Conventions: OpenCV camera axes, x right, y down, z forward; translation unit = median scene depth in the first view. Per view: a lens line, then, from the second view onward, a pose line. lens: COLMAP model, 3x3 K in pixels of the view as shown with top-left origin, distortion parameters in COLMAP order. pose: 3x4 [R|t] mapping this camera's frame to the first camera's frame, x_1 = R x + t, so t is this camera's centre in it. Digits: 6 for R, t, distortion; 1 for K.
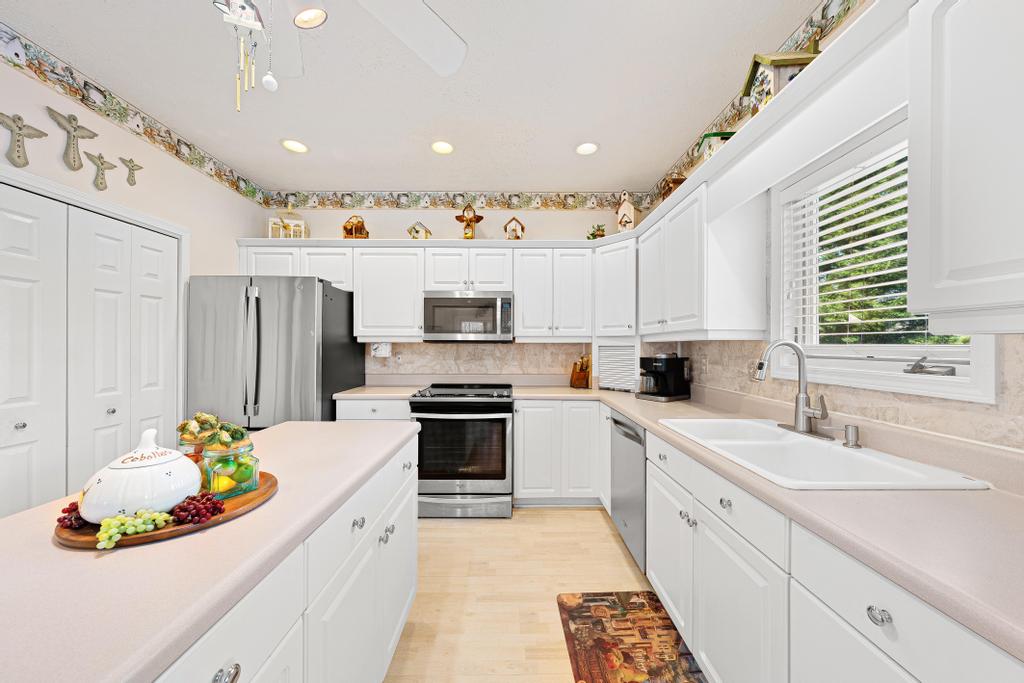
lens RADIAL K [[346.4, 0, 511.8], [0, 346.4, 351.7], [0, 0, 1]] dist [-0.000107, -0.000050]
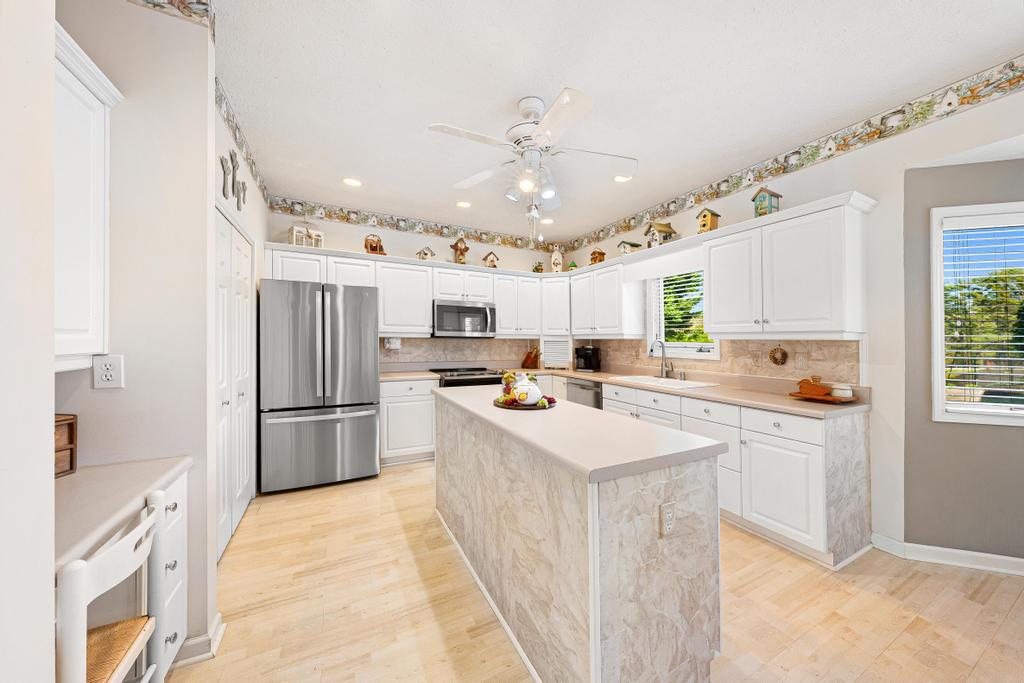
lens RADIAL K [[346.4, 0, 511.9], [0, 346.4, 337.3], [0, 0, 1]] dist [-0.000107, -0.000050]
pose [[0.892022, 0.009995, 0.451881, -0.584169], [-0.000311, 0.999769, -0.021501, 0.000569], [-0.451991, 0.019039, 0.891819, -0.331092]]
